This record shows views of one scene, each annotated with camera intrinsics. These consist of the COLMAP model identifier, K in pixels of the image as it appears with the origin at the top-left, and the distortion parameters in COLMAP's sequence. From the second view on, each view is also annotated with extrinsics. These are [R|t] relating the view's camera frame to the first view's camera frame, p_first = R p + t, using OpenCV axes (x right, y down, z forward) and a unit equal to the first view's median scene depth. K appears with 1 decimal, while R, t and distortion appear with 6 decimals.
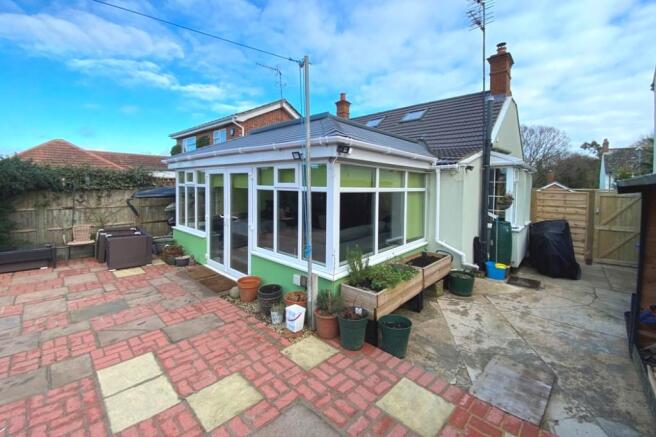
lens RADIAL K [[268.0, 0, 329.2], [0, 268.0, 200.7], [0, 0, 1]] dist [0.017623, -0.018400]
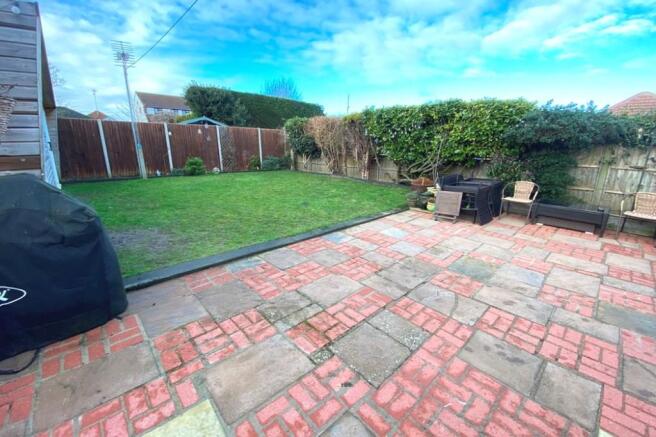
lens RADIAL K [[268.0, 0, 329.2], [0, 268.0, 200.7], [0, 0, 1]] dist [0.017623, -0.018400]
pose [[-0.064145, 0.193568, -0.978988, -0.189416], [-0.066234, 0.978019, 0.197717, 0.034006], [0.995740, 0.077525, -0.049914, 0.202319]]
